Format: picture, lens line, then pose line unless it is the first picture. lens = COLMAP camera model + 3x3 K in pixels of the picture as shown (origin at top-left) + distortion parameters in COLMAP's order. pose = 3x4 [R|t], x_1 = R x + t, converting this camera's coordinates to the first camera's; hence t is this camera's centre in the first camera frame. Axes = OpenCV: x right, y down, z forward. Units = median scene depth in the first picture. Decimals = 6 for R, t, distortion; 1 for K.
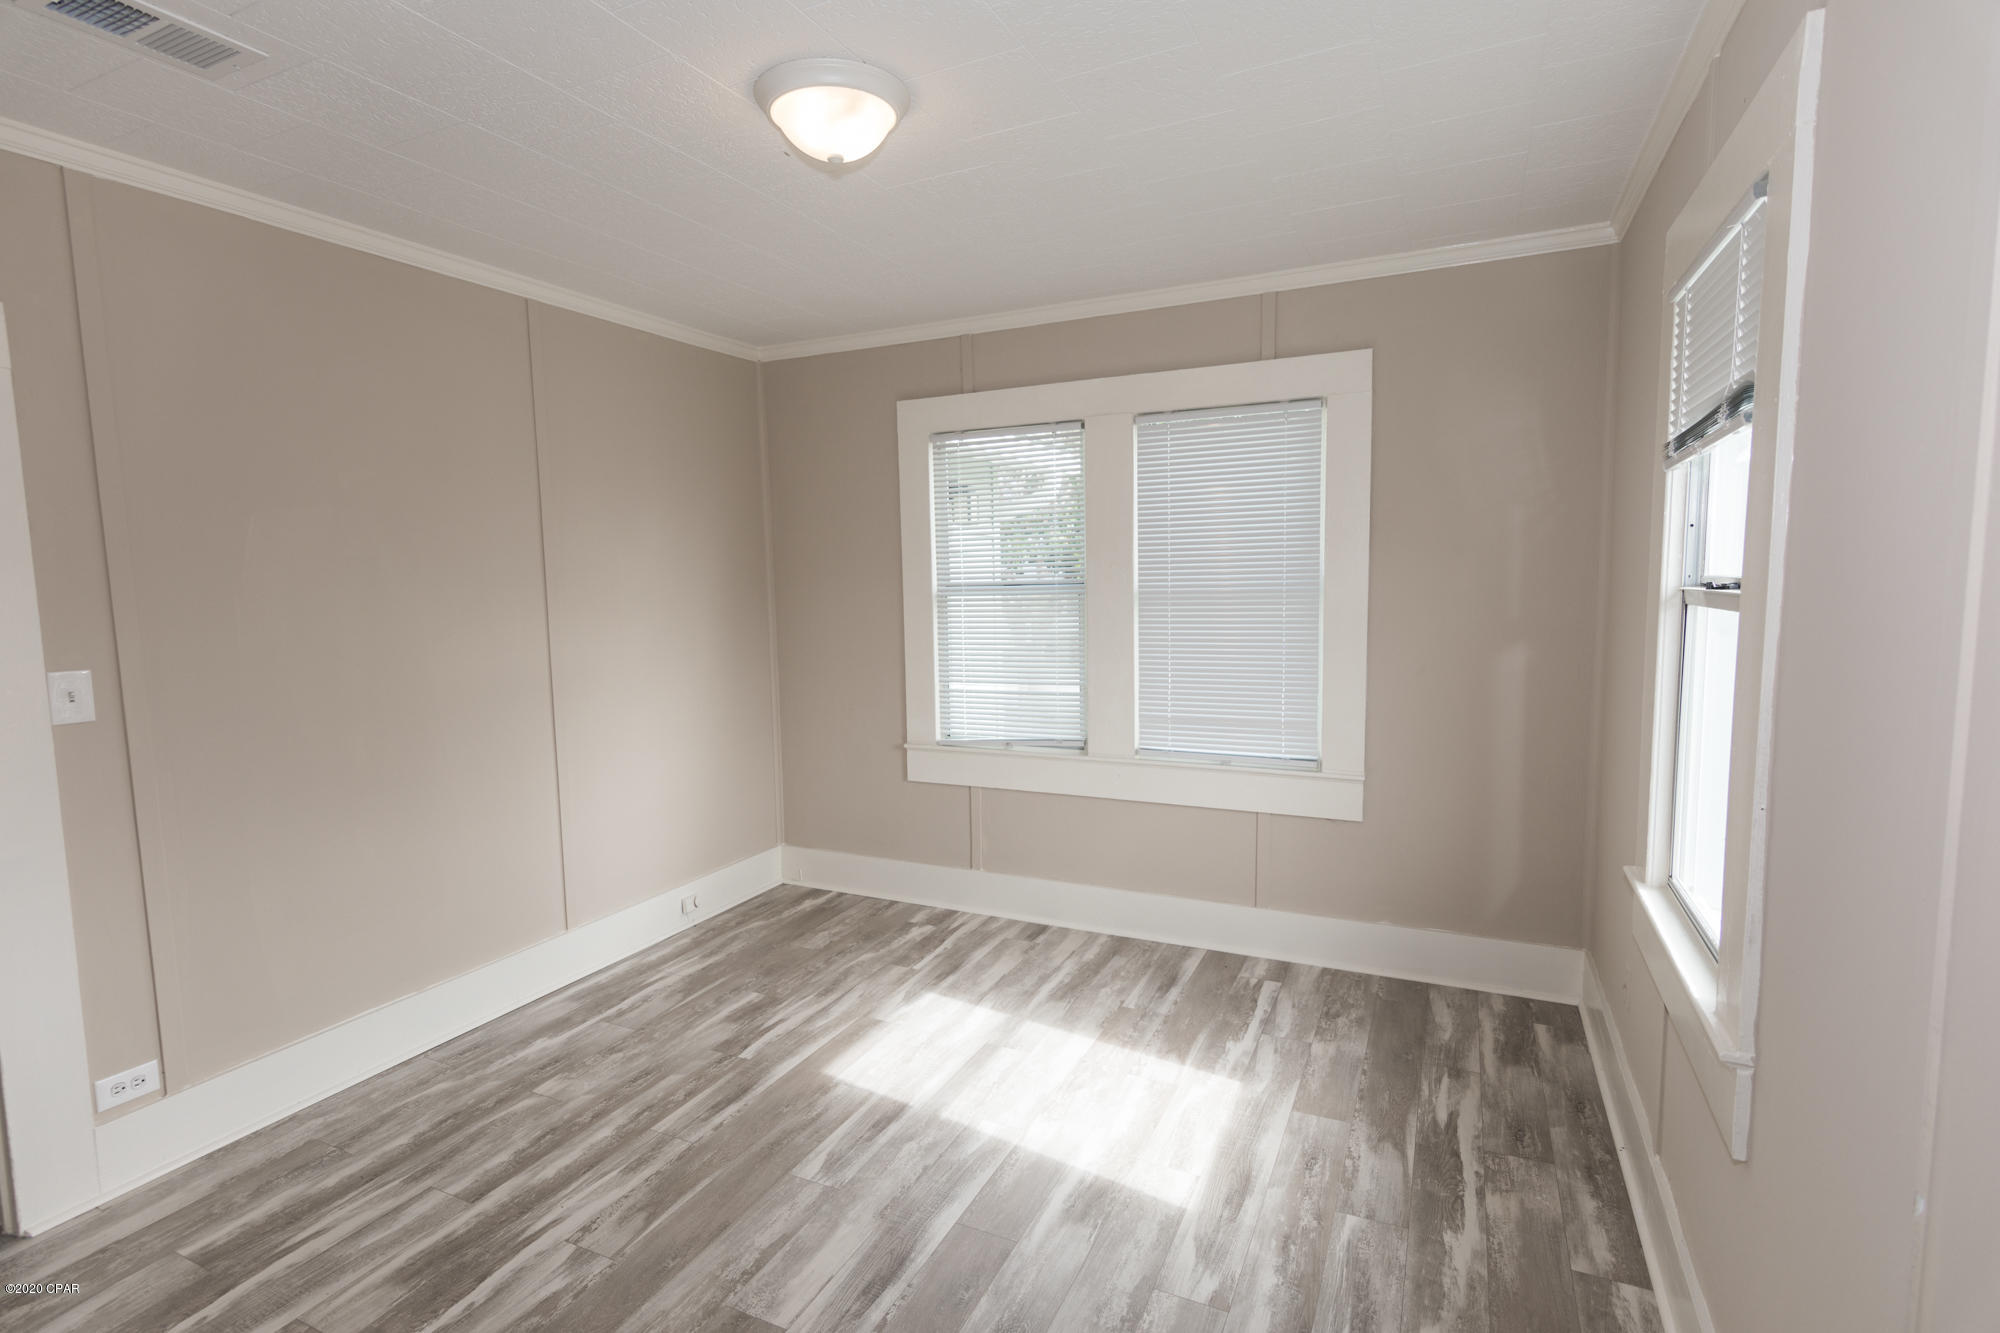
lens RADIAL K [[959.6, 0, 998.1], [0, 959.6, 664.6], [0, 0, 1]] dist [-0.009102, 0.004780]
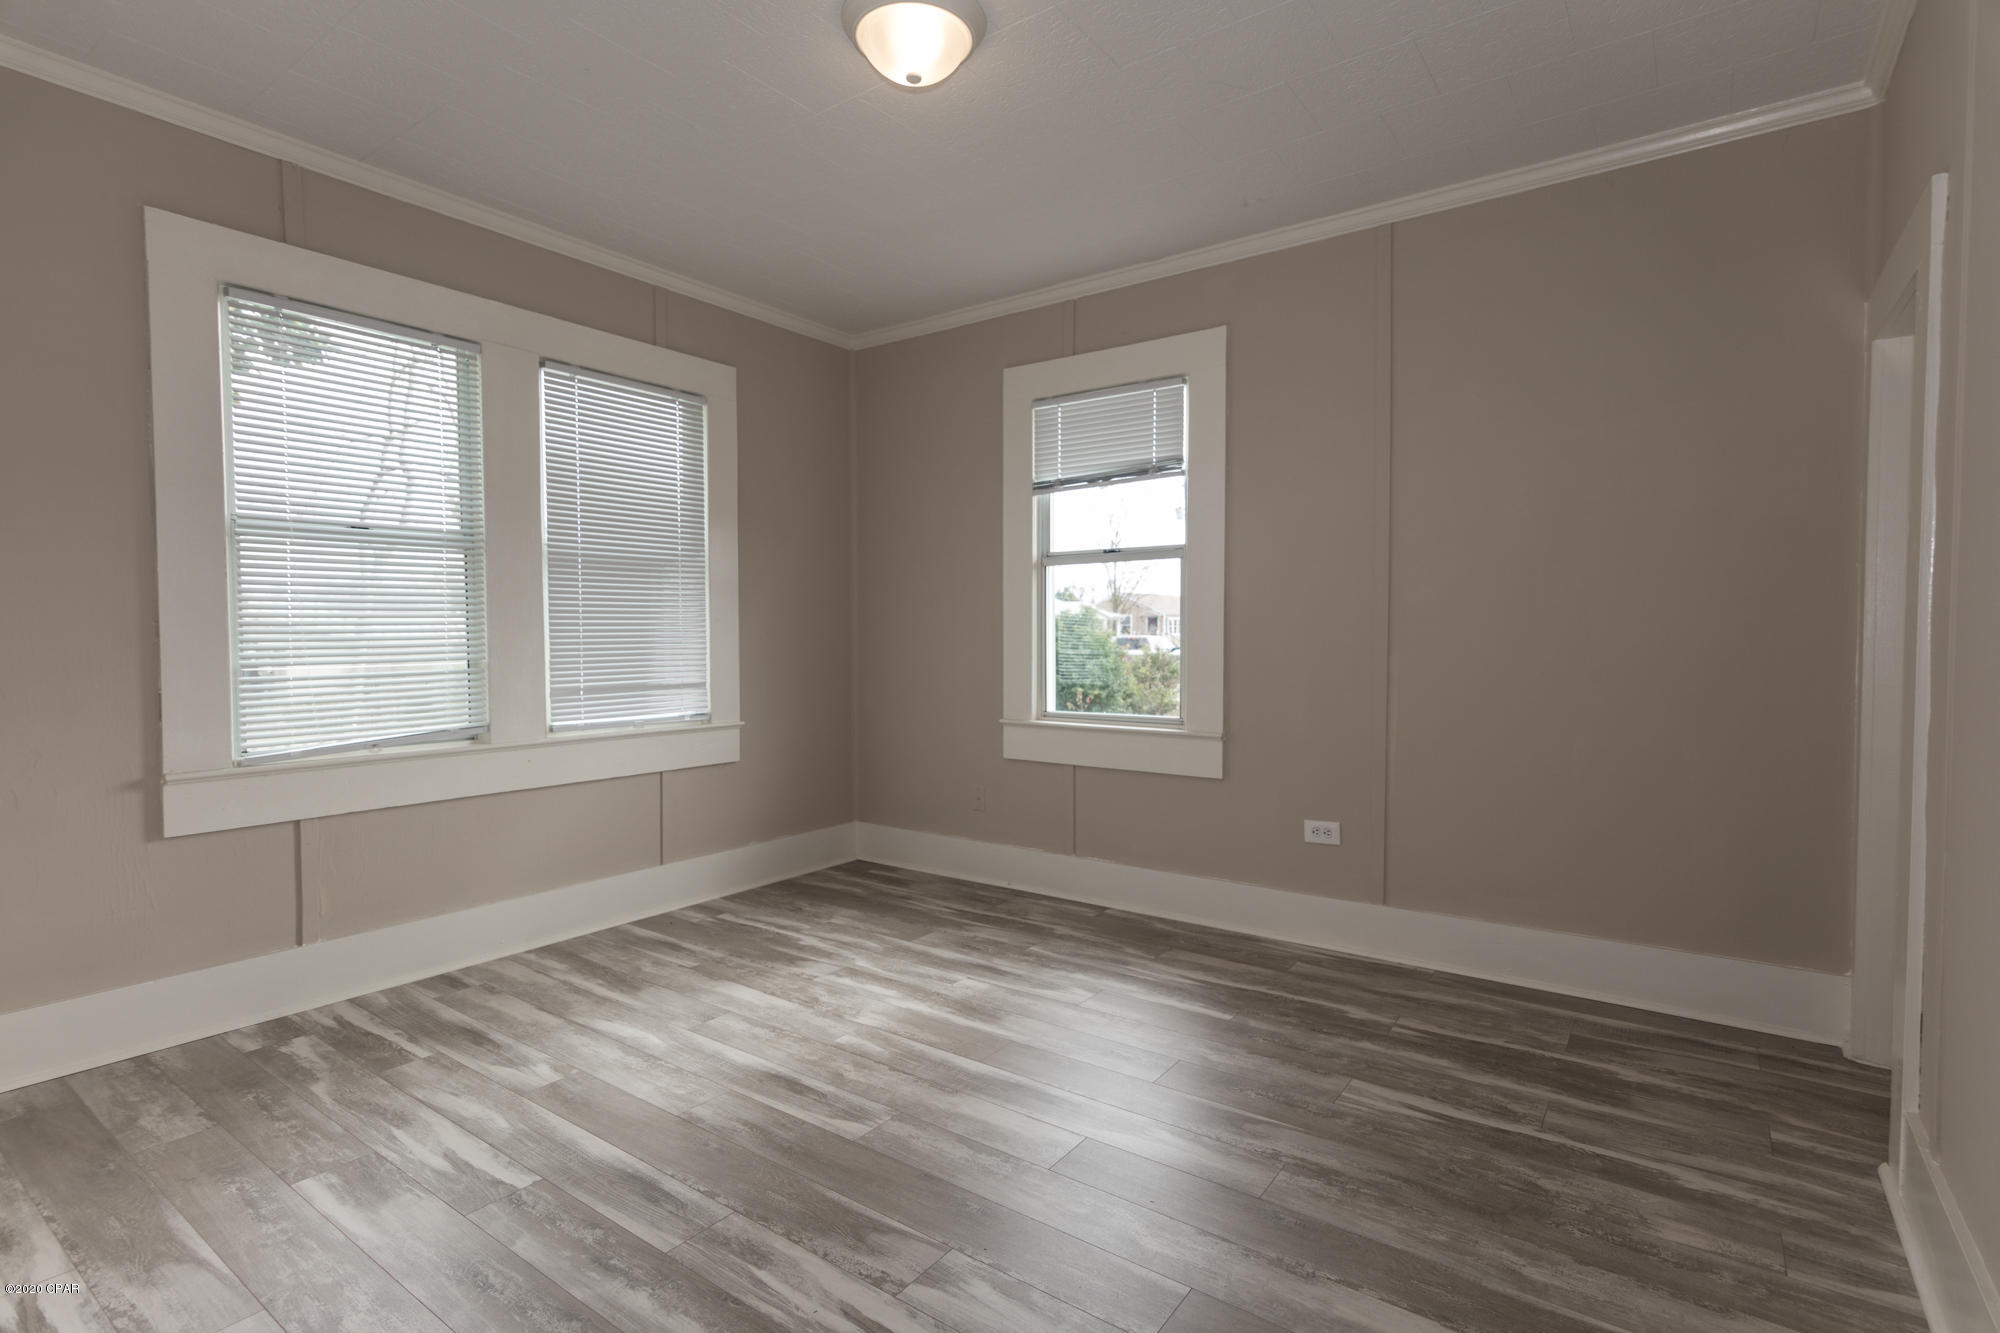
lens RADIAL K [[959.6, 0, 1001.4], [0, 959.6, 668.0], [0, 0, 1]] dist [-0.009102, 0.004780]
pose [[0.171801, -0.016244, 0.984998, -0.728750], [0.092543, 0.995709, 0.000279, 0.078876], [-0.980775, 0.091106, 0.172567, 0.468984]]
